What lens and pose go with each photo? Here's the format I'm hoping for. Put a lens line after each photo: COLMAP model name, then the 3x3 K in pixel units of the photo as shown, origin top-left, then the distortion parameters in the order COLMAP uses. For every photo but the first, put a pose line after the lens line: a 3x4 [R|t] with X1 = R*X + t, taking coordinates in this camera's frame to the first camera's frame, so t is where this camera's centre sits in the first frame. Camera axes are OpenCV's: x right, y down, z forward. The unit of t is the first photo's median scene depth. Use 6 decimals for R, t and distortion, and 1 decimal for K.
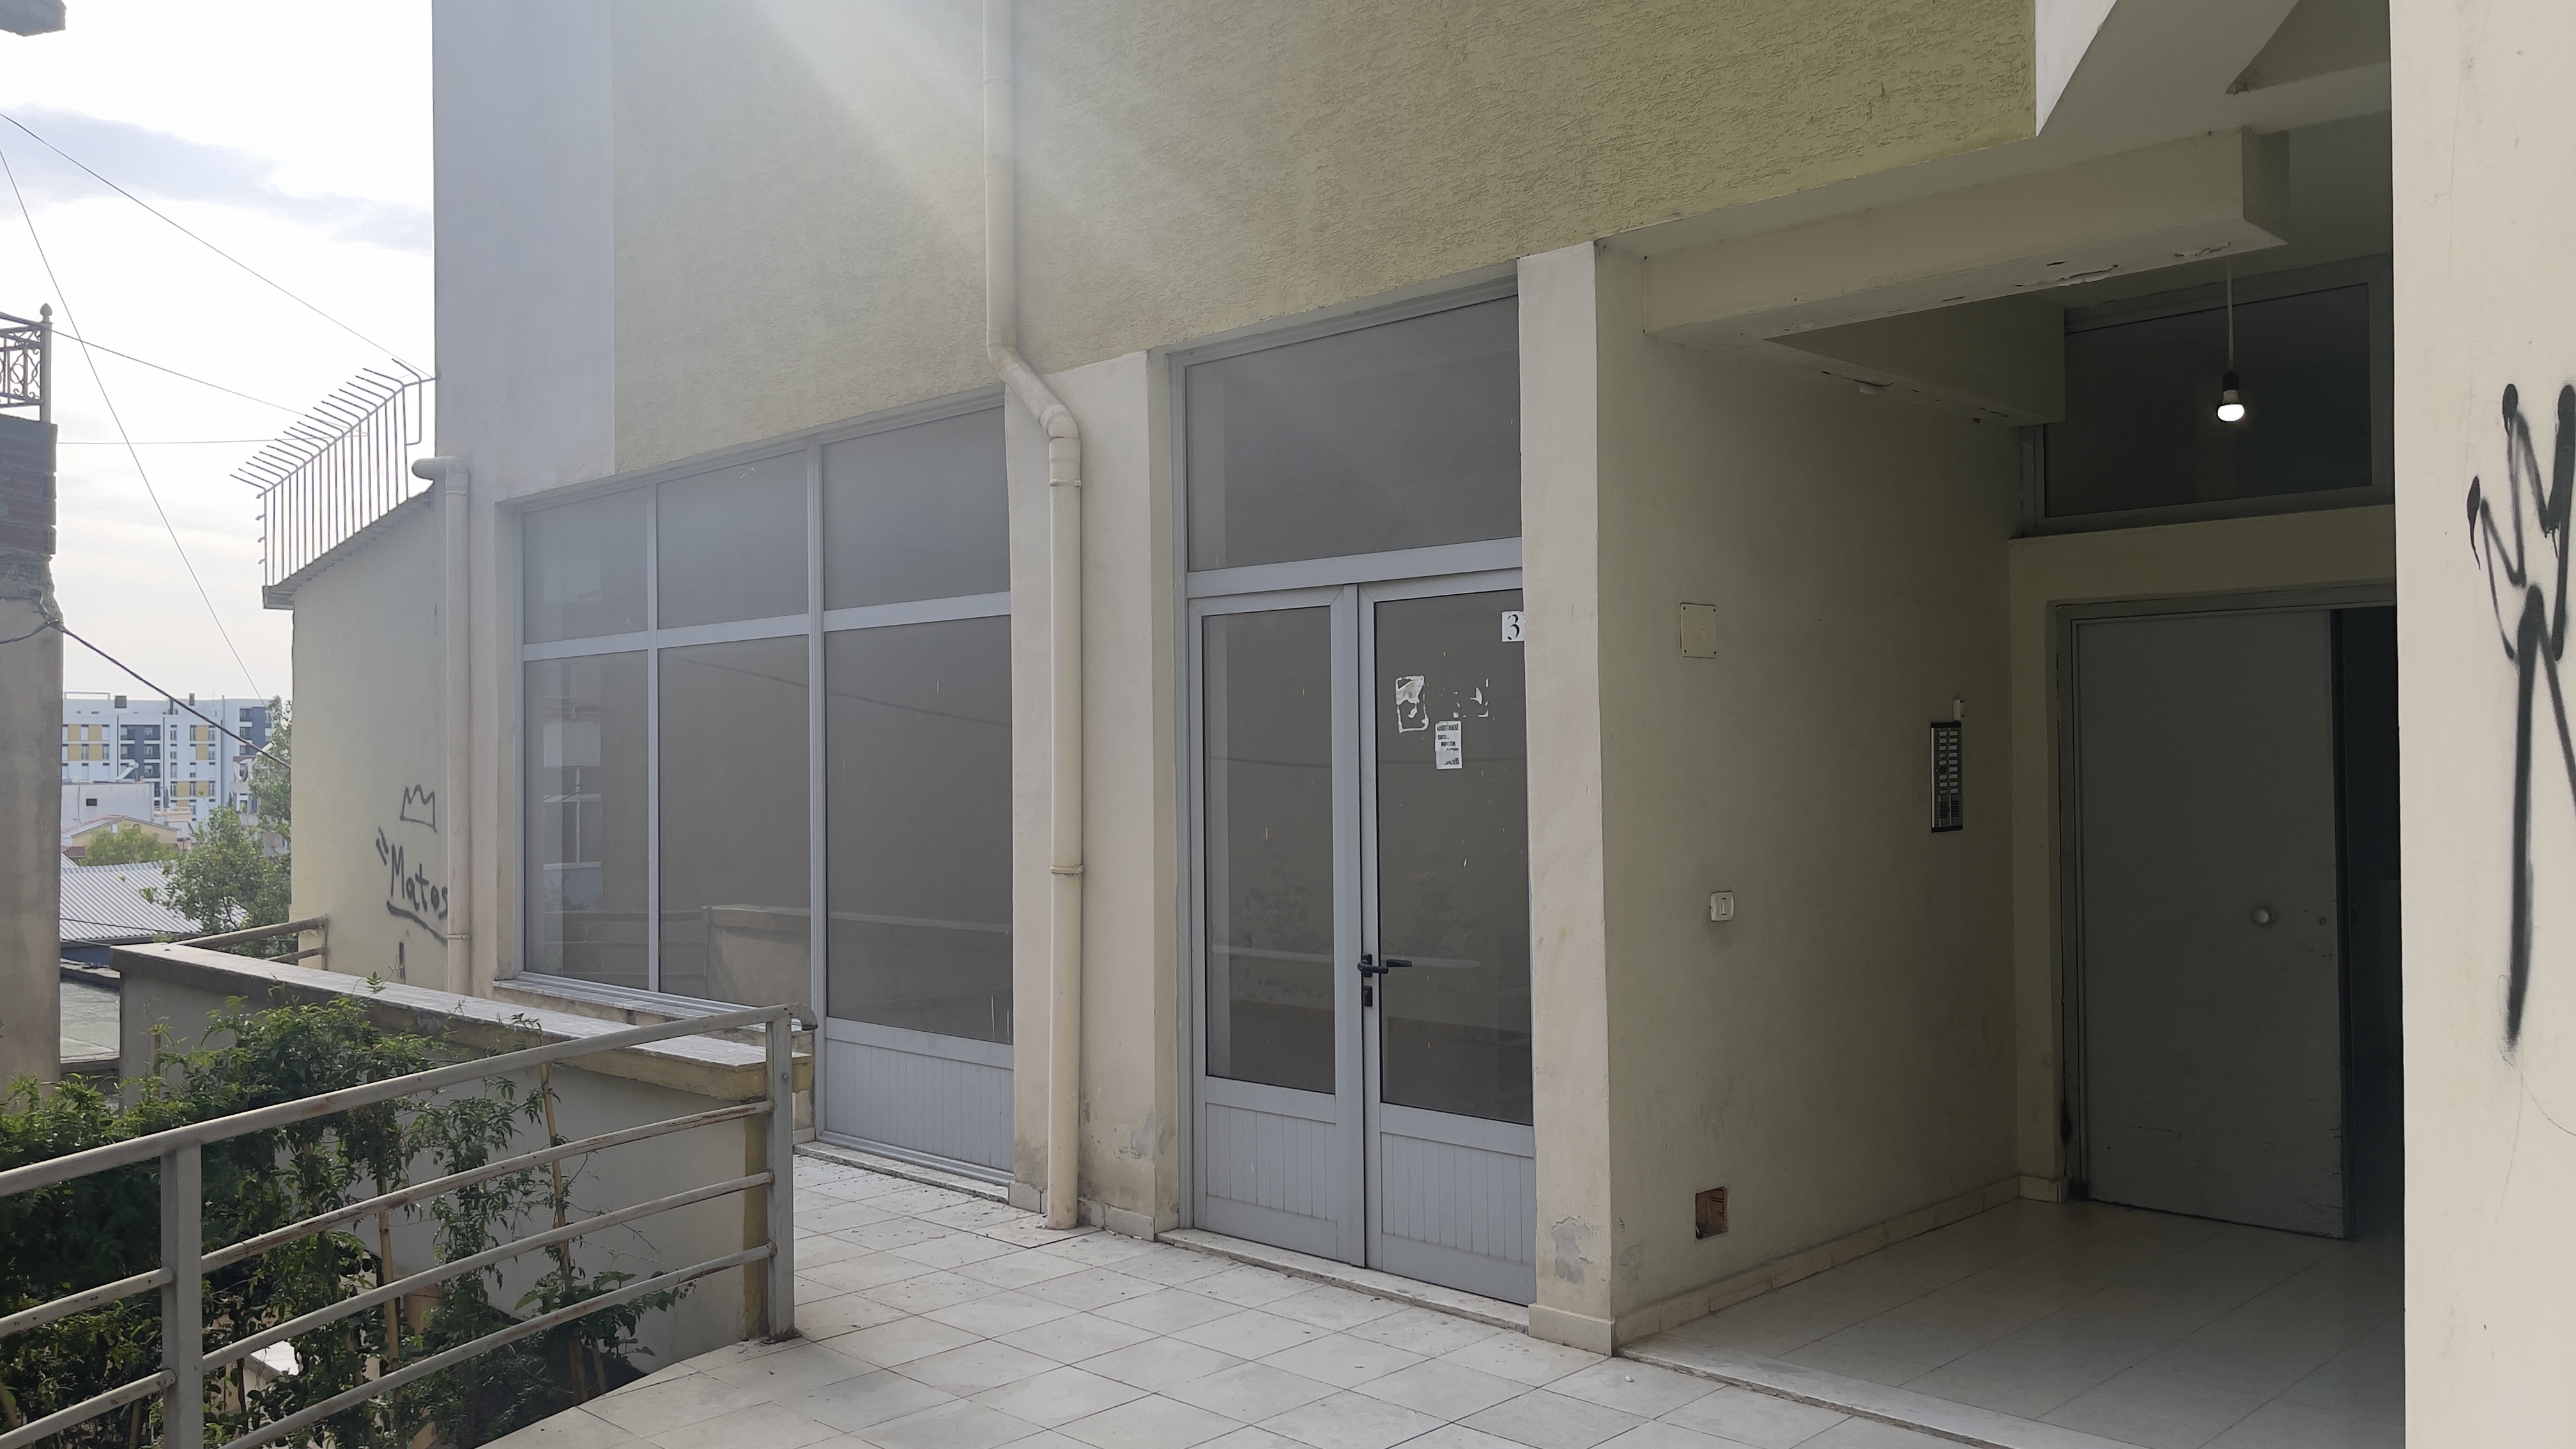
lens RADIAL K [[1922.7, 0, 1288.0], [0, 1922.7, 724.5], [0, 0, 1]] dist [0.078659, -0.108404]
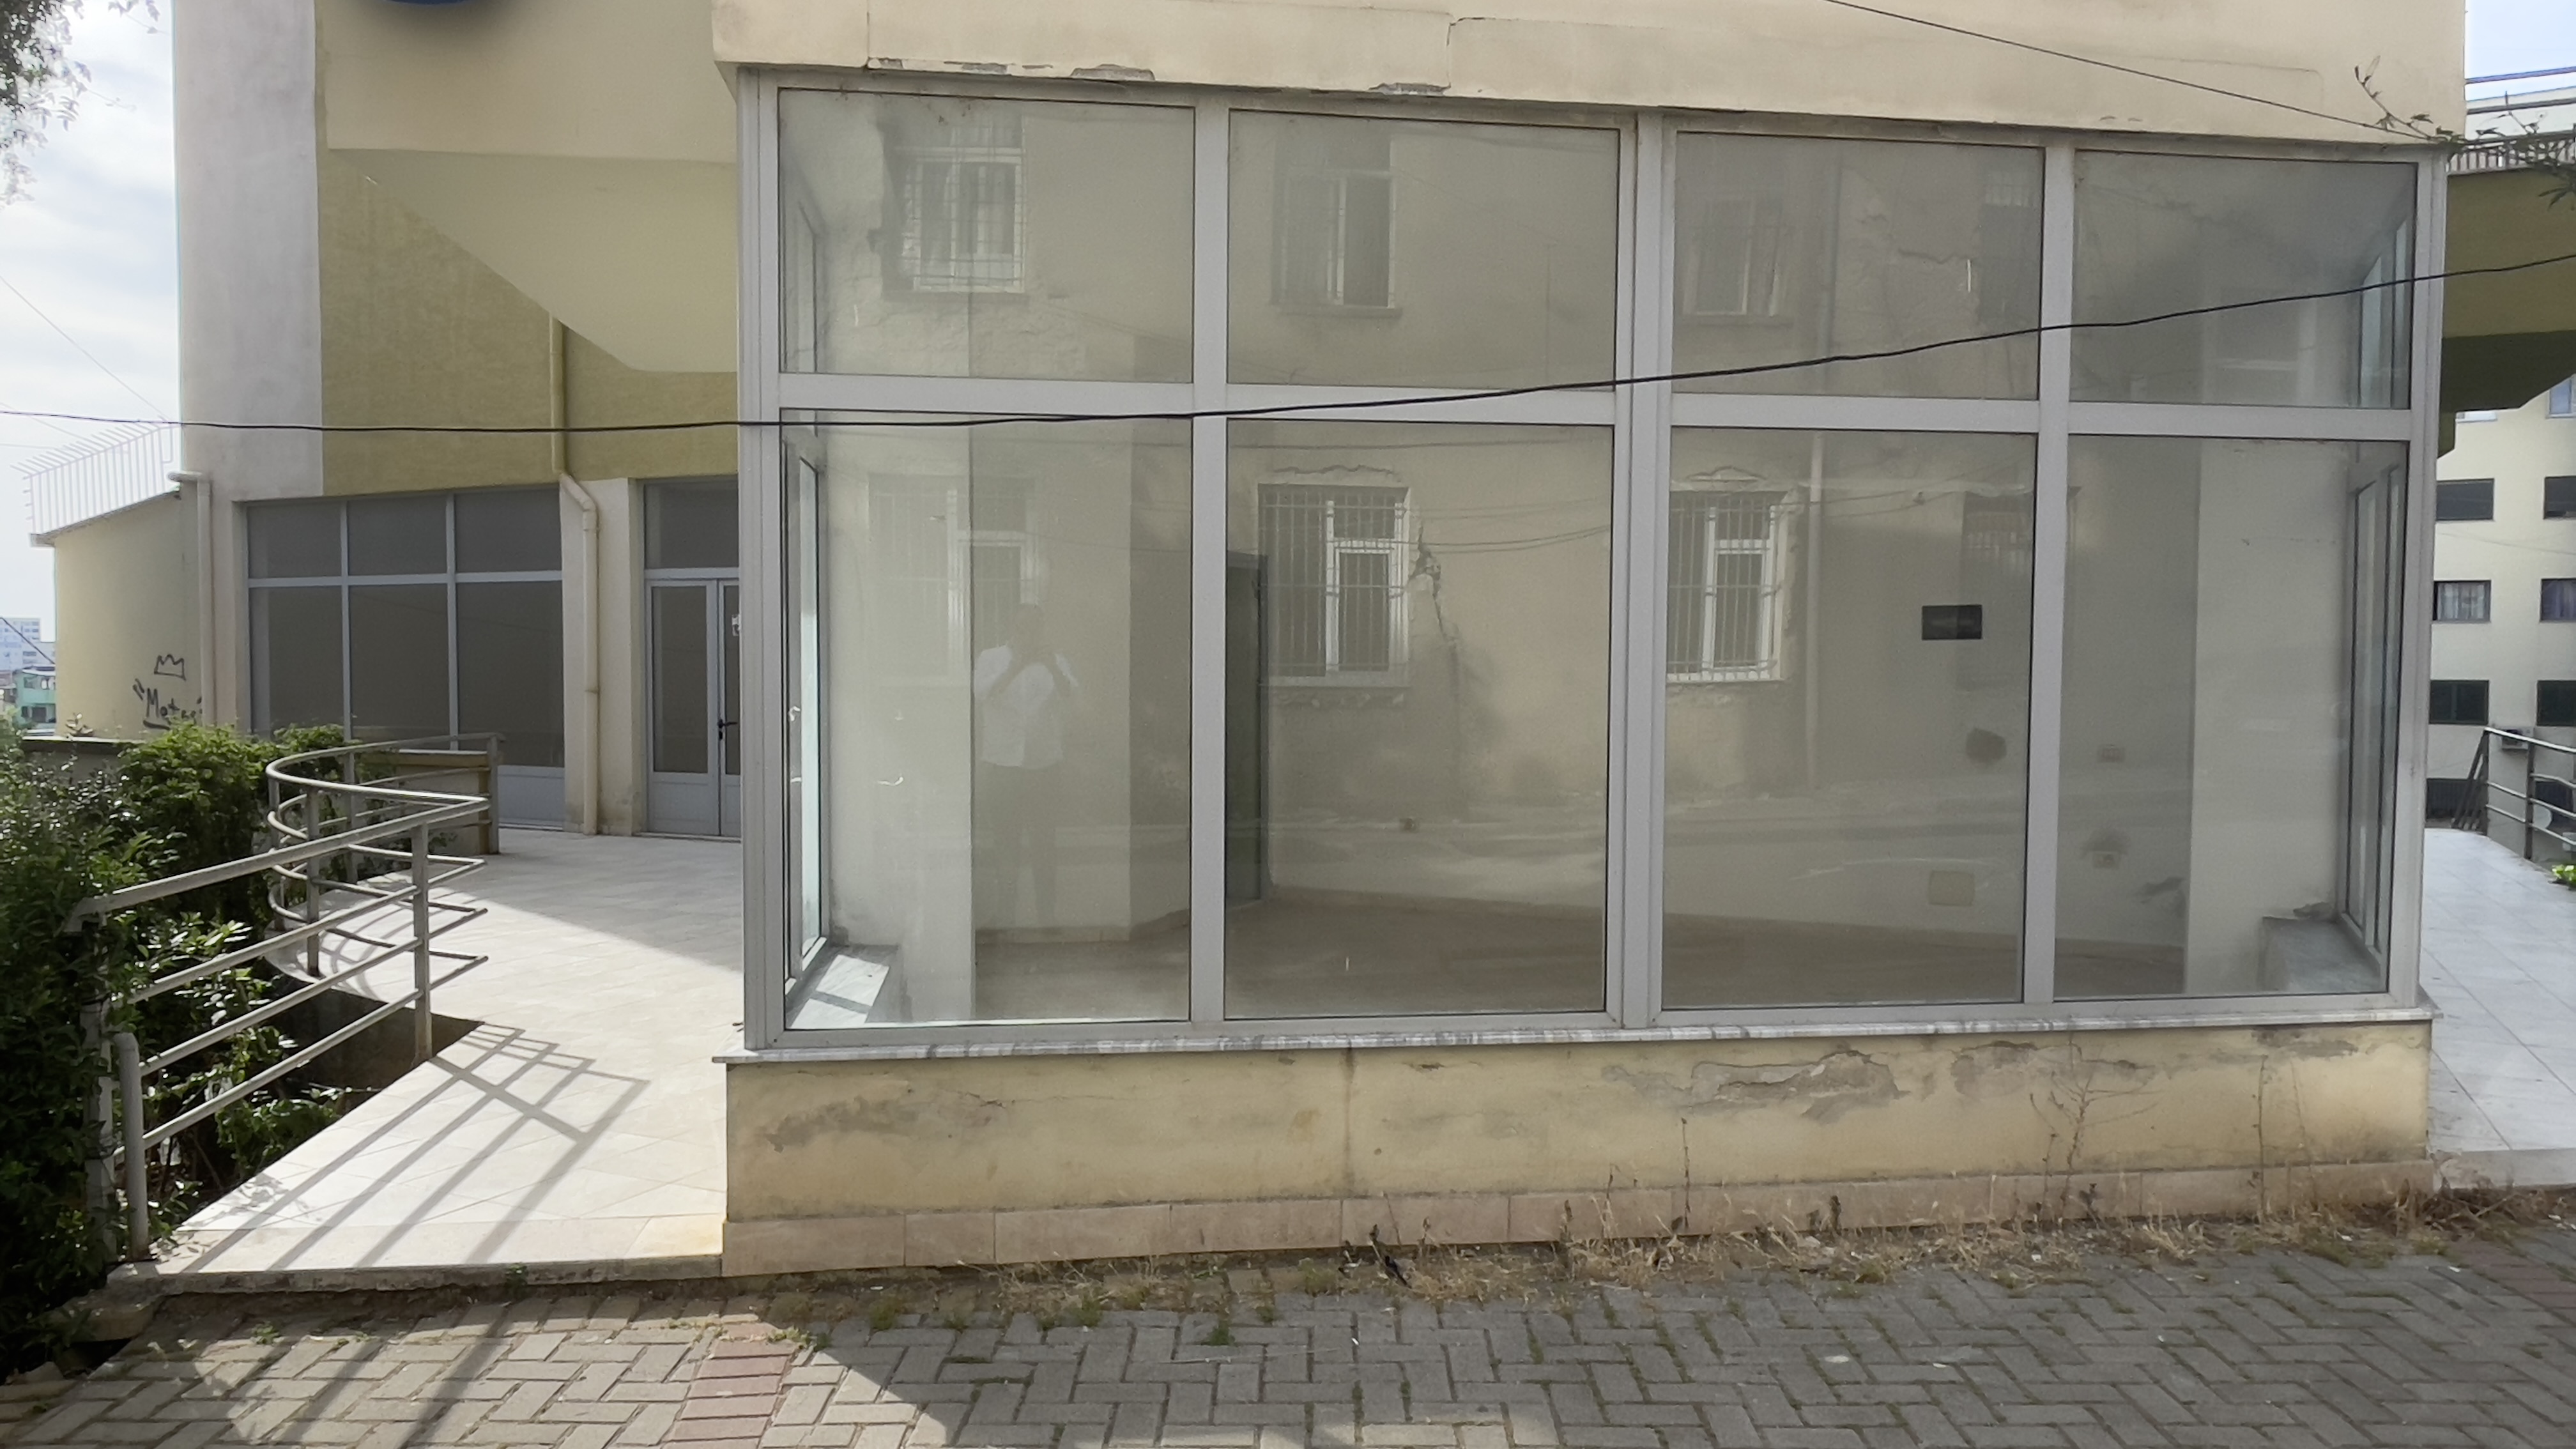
lens RADIAL K [[1745.8, 0, 1262.6], [0, 1745.8, 733.3], [0, 0, 1]] dist [0.023759, -0.045522]
pose [[0.947066, 0.001764, 0.321035, -0.021014], [-0.020889, 0.998204, 0.056139, -0.010946], [-0.320360, -0.059873, 0.945402, -1.266027]]
